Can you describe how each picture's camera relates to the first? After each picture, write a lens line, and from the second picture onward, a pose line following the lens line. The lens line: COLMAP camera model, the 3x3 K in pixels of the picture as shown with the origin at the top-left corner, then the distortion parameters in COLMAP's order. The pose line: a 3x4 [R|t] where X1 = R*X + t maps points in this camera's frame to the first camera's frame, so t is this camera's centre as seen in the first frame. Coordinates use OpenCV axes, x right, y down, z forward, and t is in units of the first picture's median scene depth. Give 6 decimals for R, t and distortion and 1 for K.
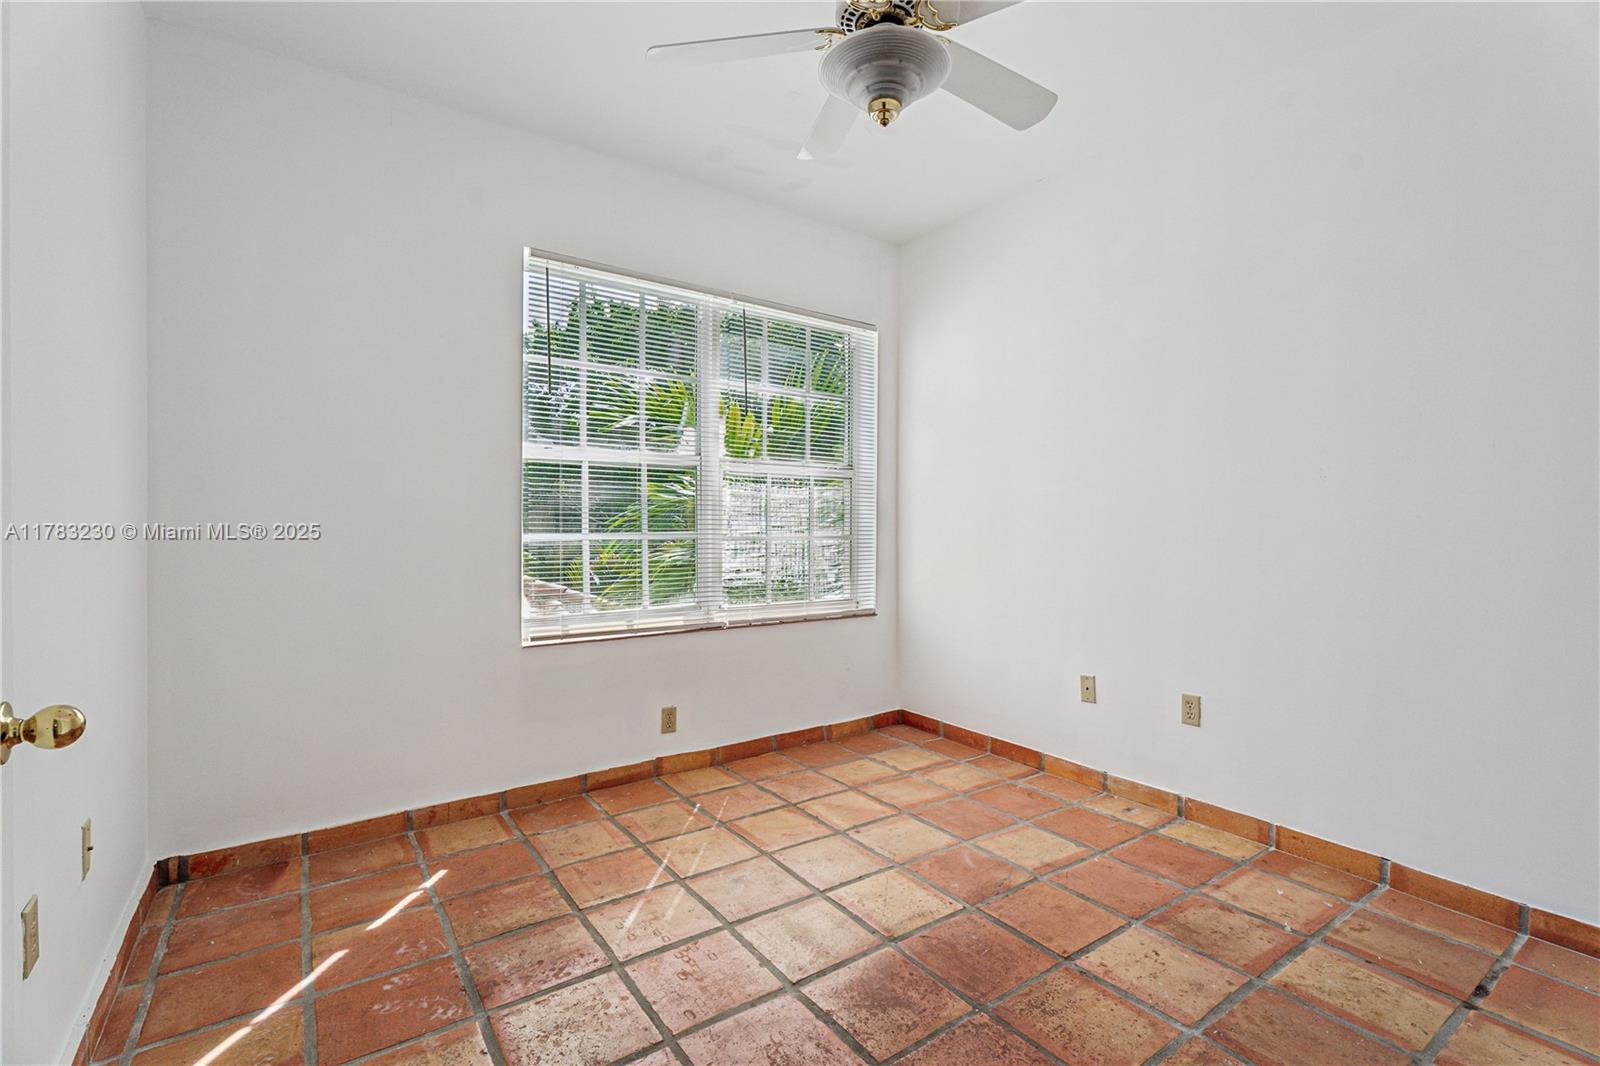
lens RADIAL K [[729.7, 0, 798.2], [0, 729.7, 529.6], [0, 0, 1]] dist [0.011789, -0.003101]
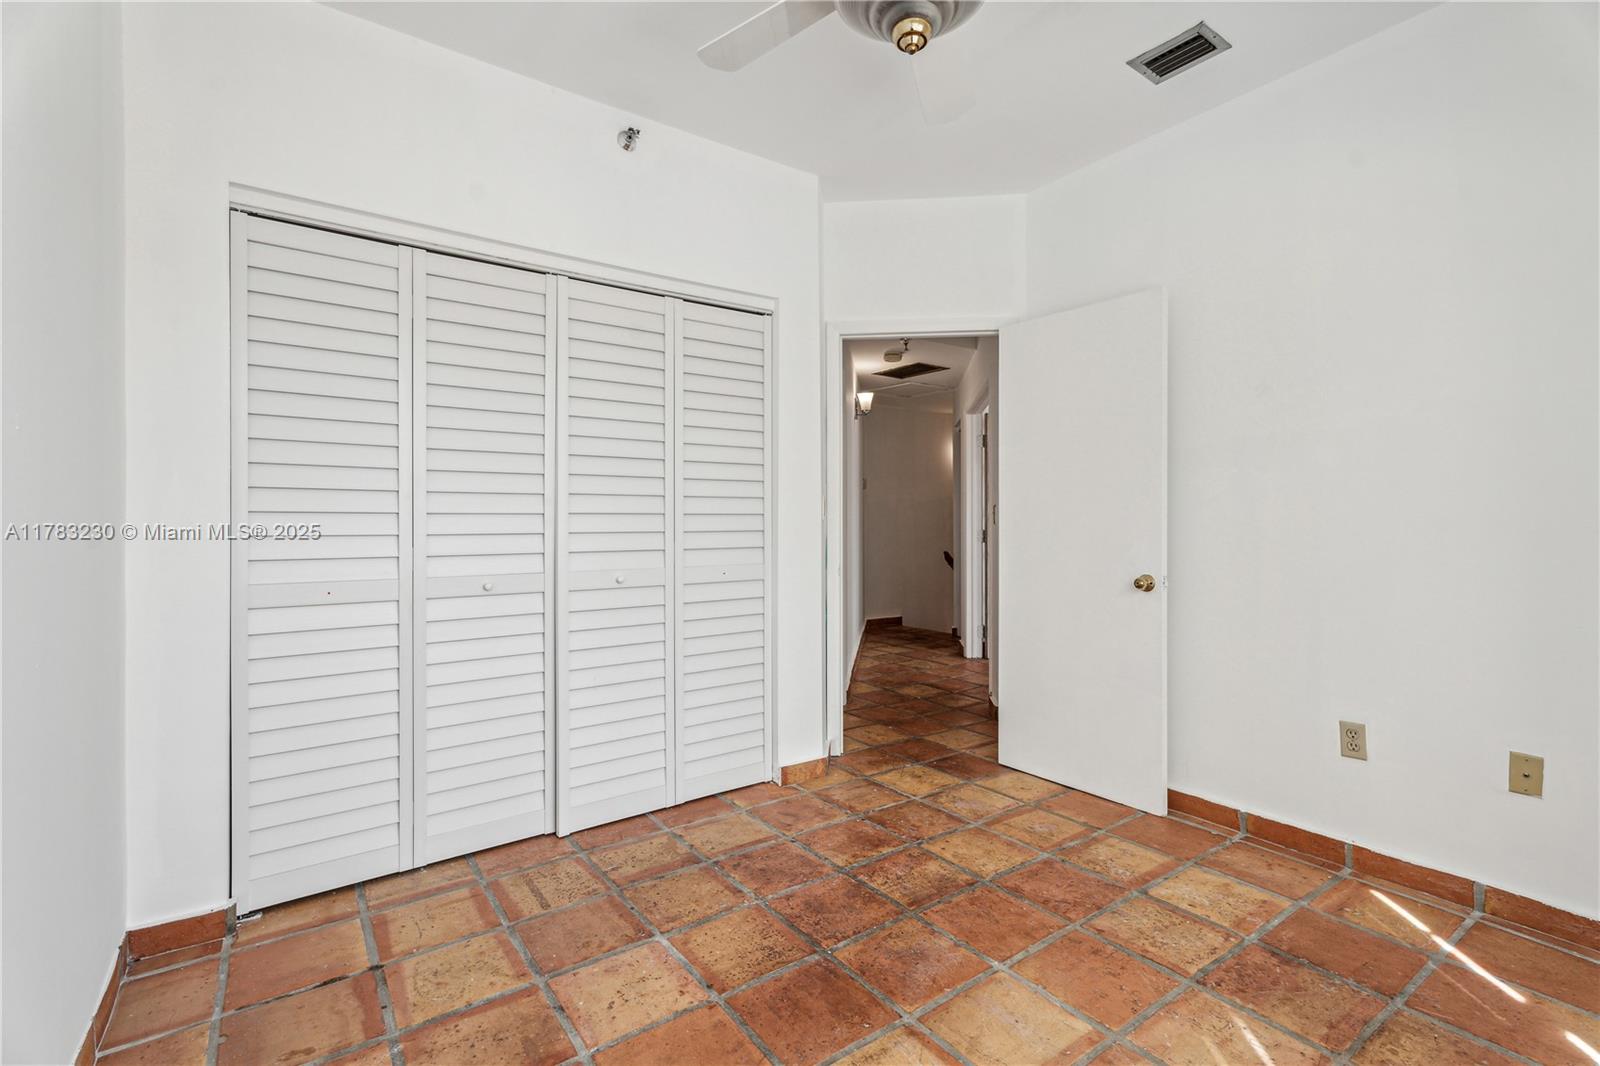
lens RADIAL K [[729.7, 0, 803.1], [0, 729.7, 528.0], [0, 0, 1]] dist [0.011789, -0.003101]
pose [[-0.999926, 0.003753, -0.011596, 0.288610], [0.003598, 0.999905, 0.013295, -0.015616], [0.011644, 0.013252, -0.999844, 2.075587]]
